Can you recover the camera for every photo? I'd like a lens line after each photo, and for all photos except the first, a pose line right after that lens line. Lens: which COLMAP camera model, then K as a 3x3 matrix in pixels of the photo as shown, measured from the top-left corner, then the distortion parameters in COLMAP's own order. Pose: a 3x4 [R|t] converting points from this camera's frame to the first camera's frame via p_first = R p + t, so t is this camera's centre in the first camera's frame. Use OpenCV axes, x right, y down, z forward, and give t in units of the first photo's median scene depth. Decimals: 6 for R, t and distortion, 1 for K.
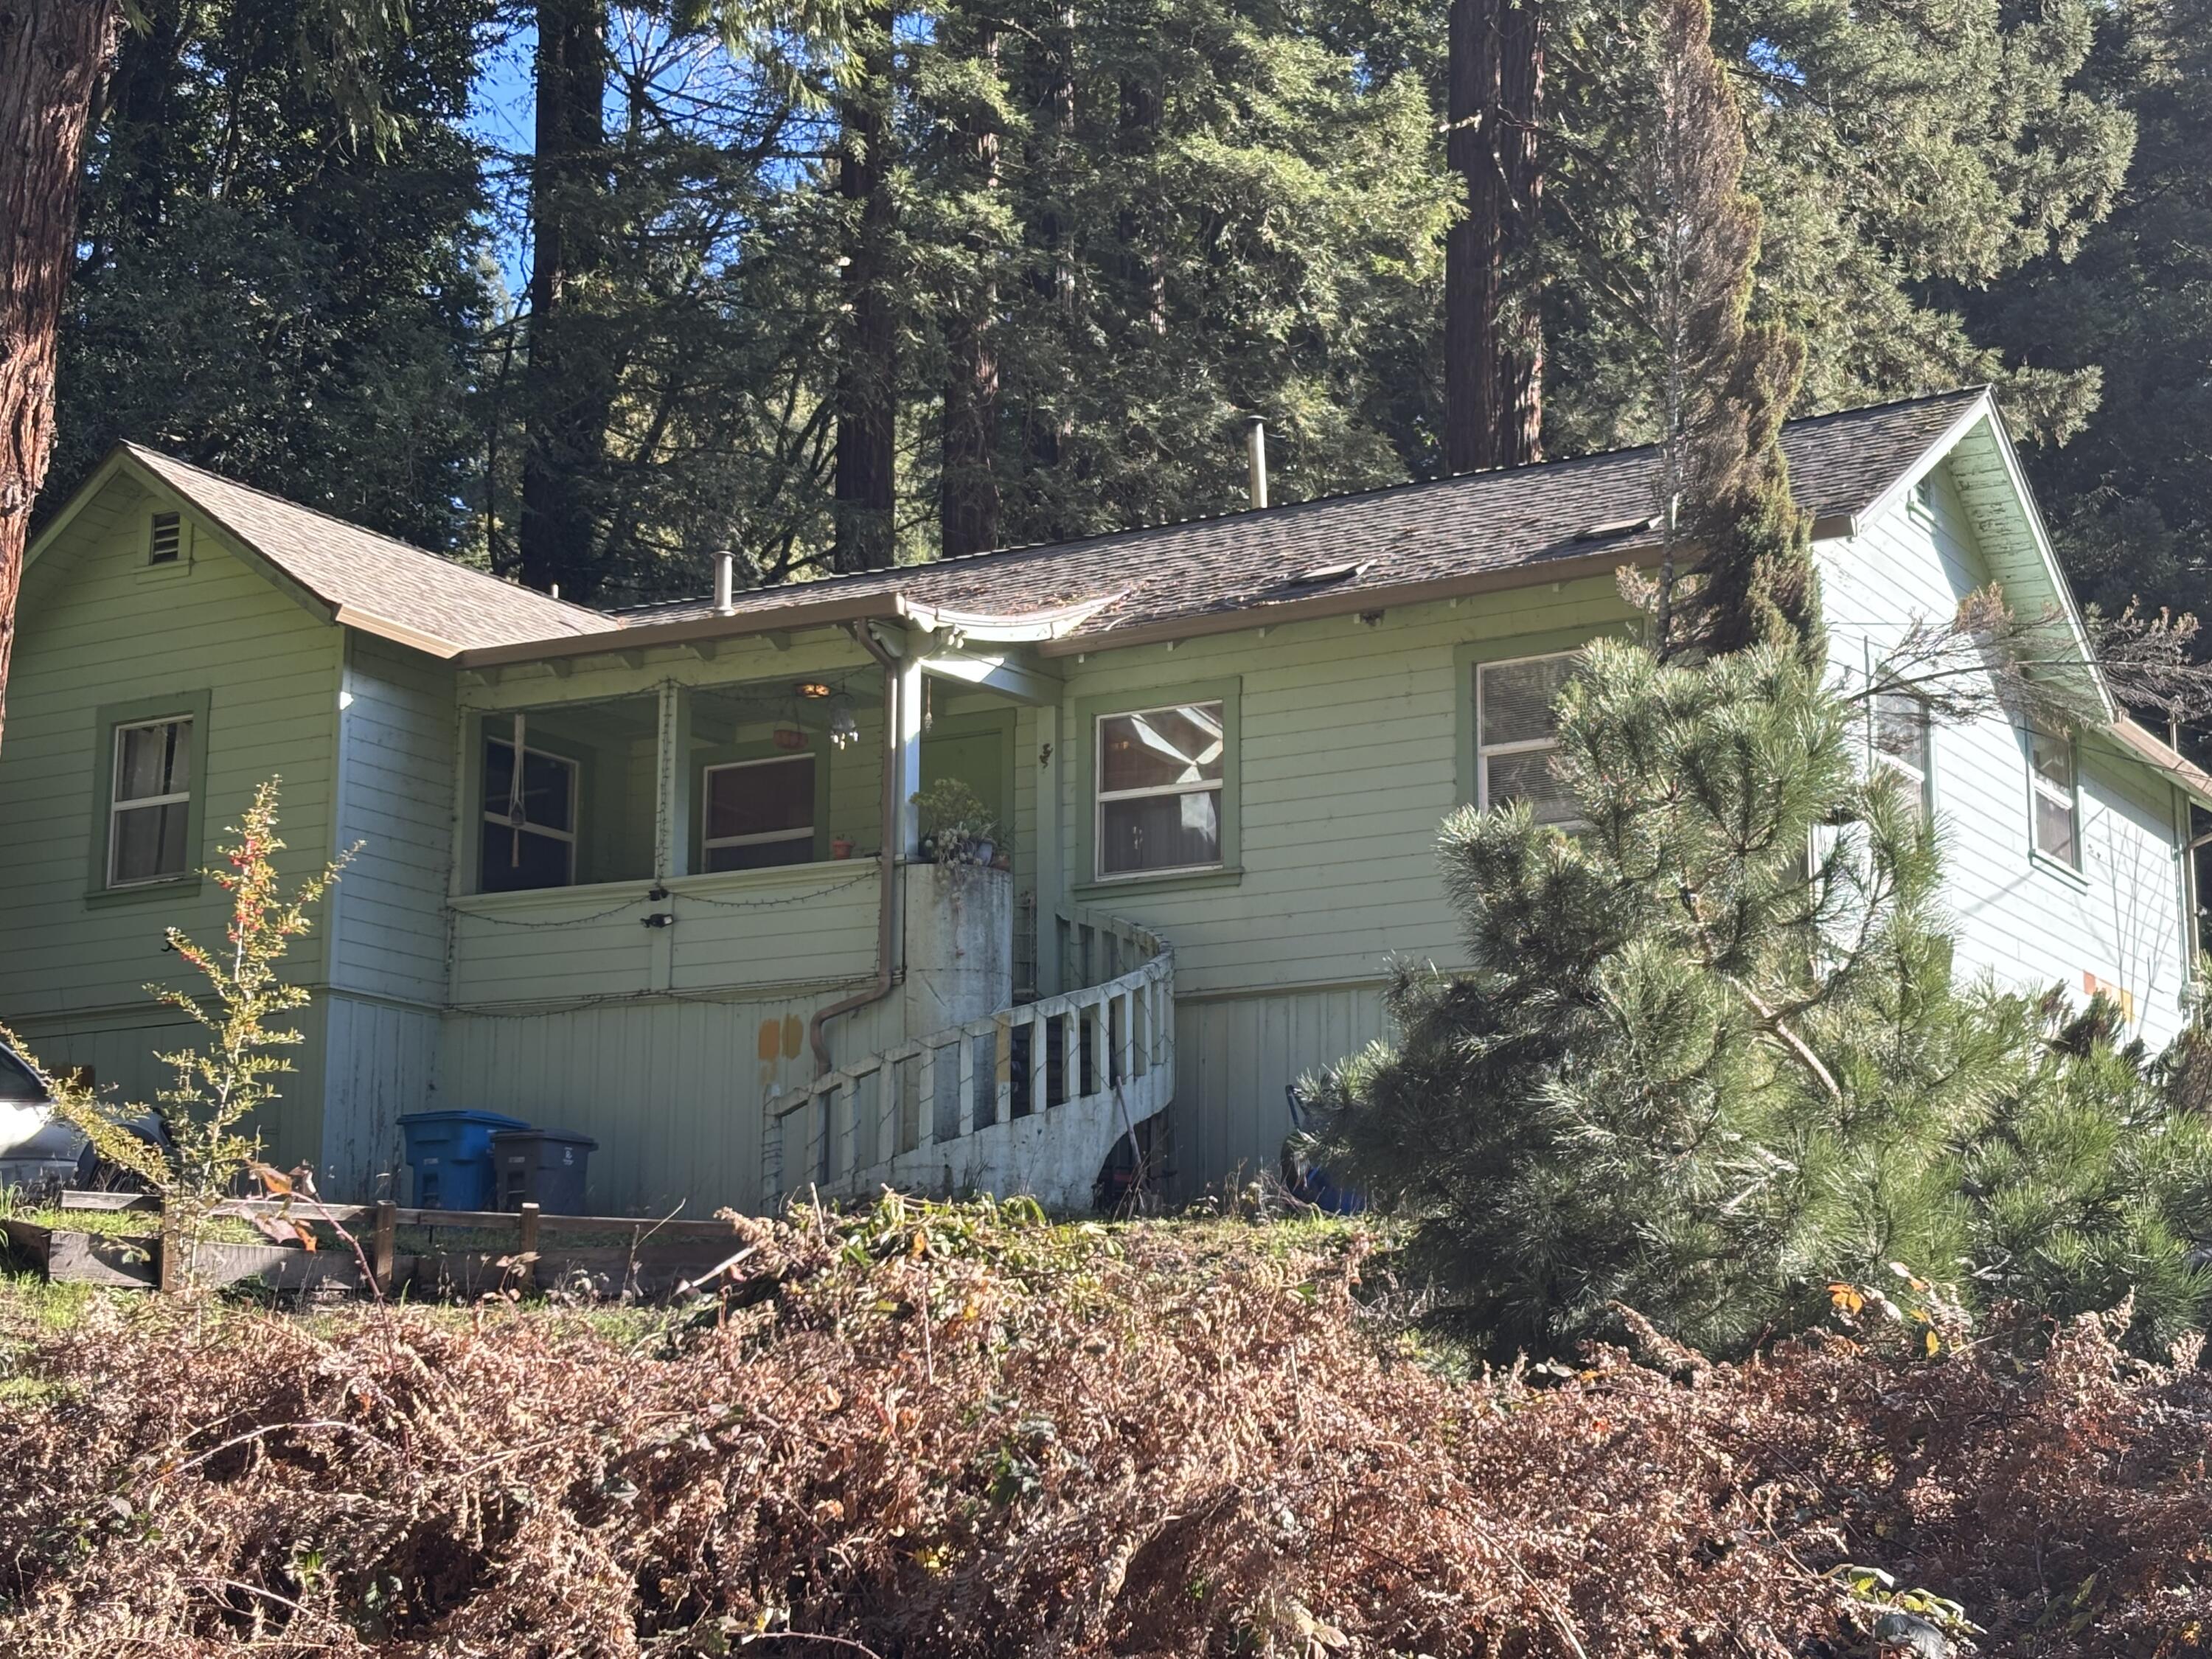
lens RADIAL K [[3658.2, 0, 1106.0], [0, 3658.2, 829.5], [0, 0, 1]] dist [0.242045, -1.042160]
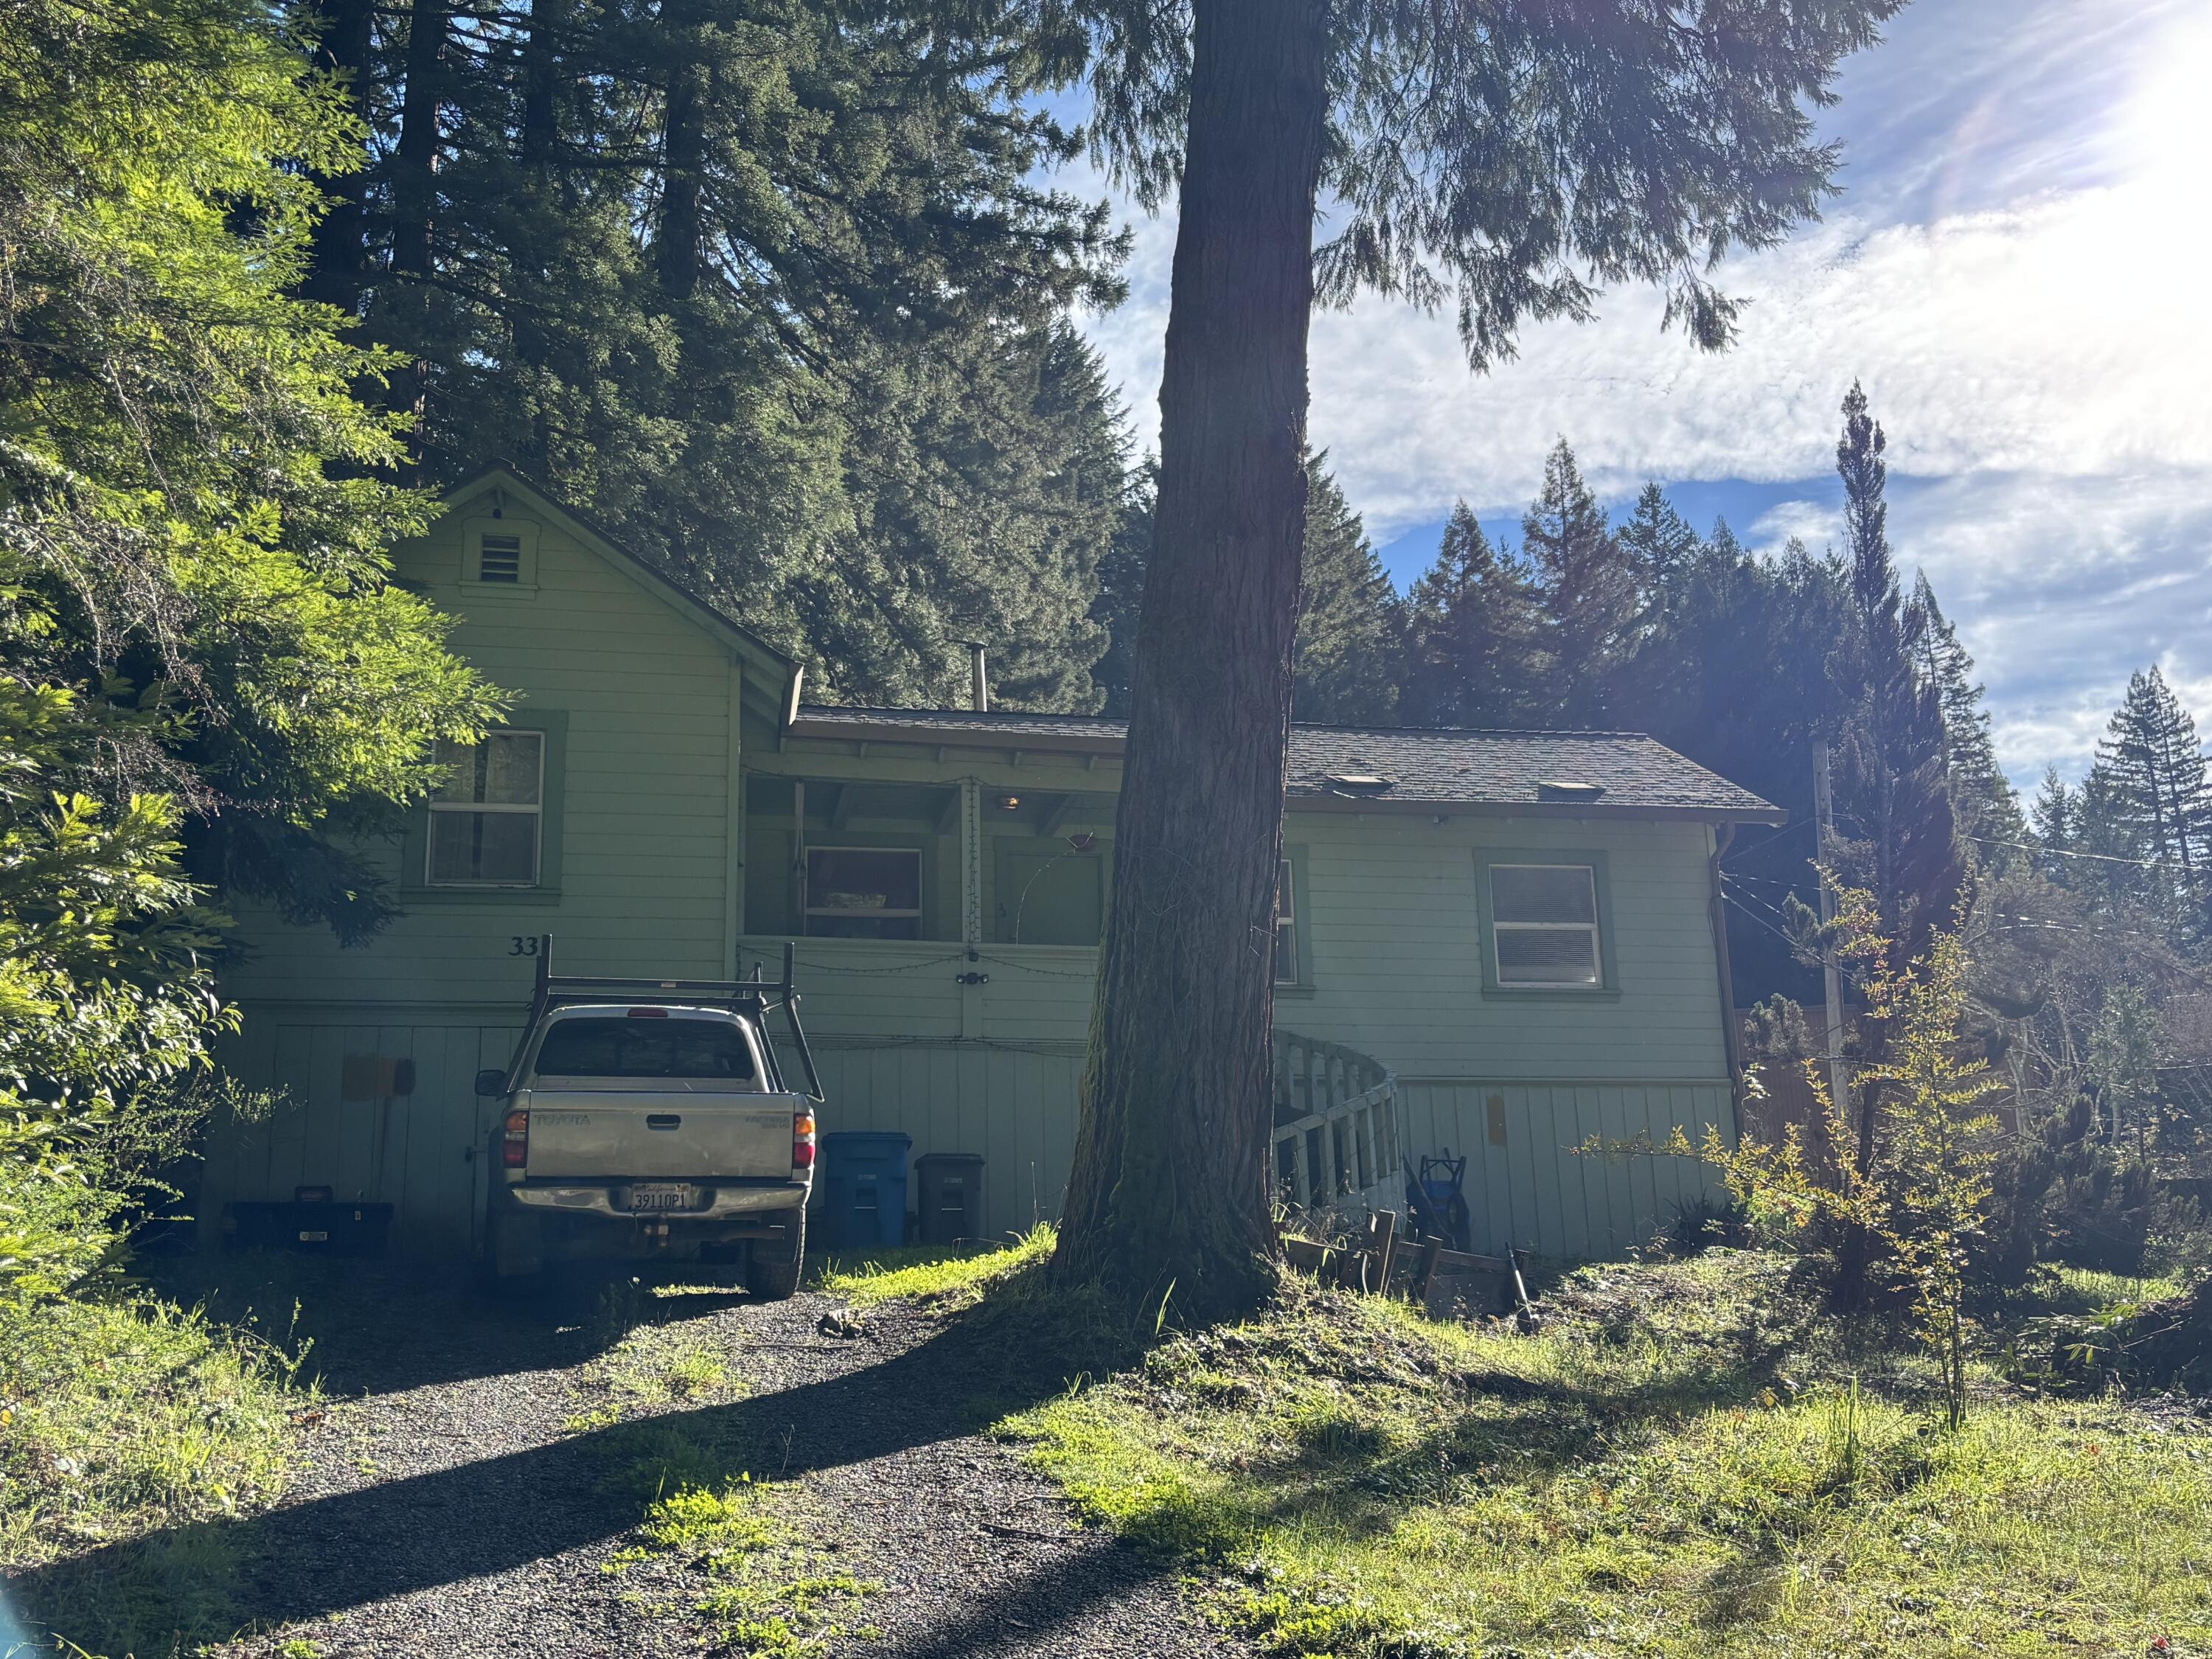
lens RADIAL K [[2224.1, 0, 1065.0], [0, 2224.1, 835.0], [0, 0, 1]] dist [0.157610, -0.009807]
pose [[0.737459, 0.148470, 0.658870, -0.655690], [-0.105703, 0.988889, -0.104524, 0.057807], [-0.667068, 0.007437, 0.744959, 0.505756]]
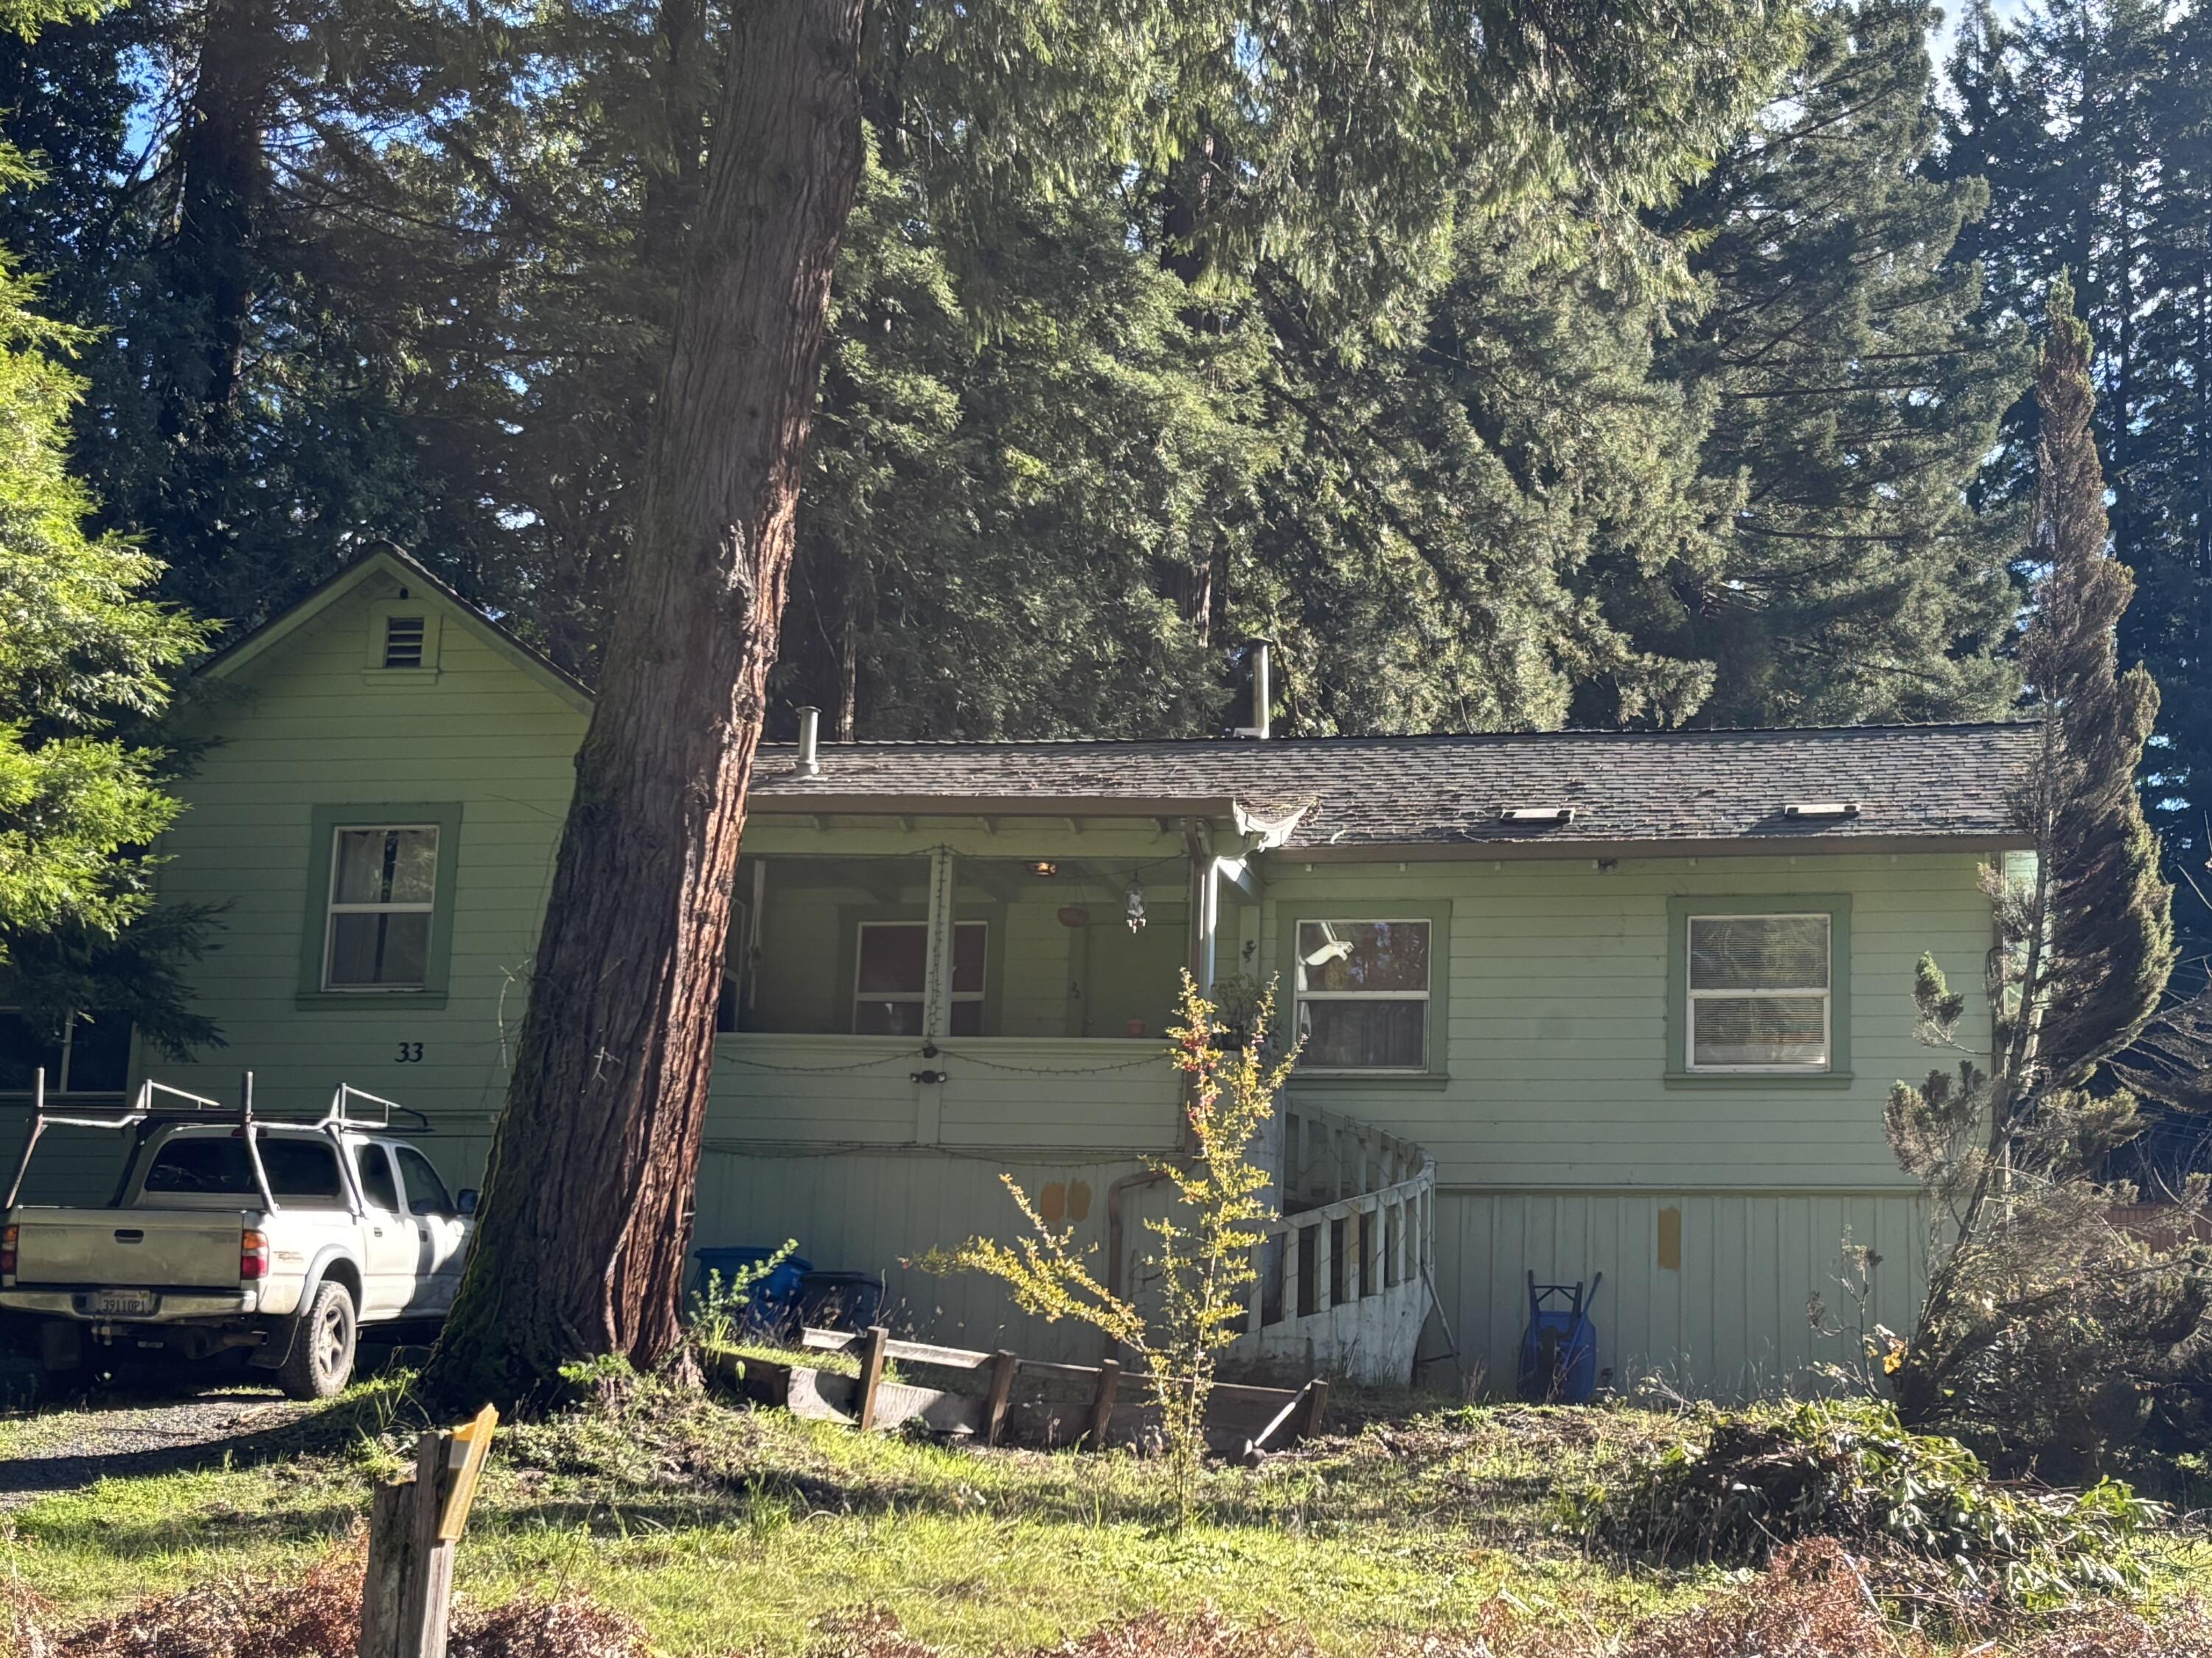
lens RADIAL K [[3577.0, 0, 1228.1], [0, 3577.0, 982.9], [0, 0, 1]] dist [0.167909, -0.225052]
pose [[0.933372, 0.093952, 0.346396, -0.451544], [-0.096668, 0.995272, -0.009470, -0.000348], [-0.345648, -0.024646, 0.938041, 0.015229]]
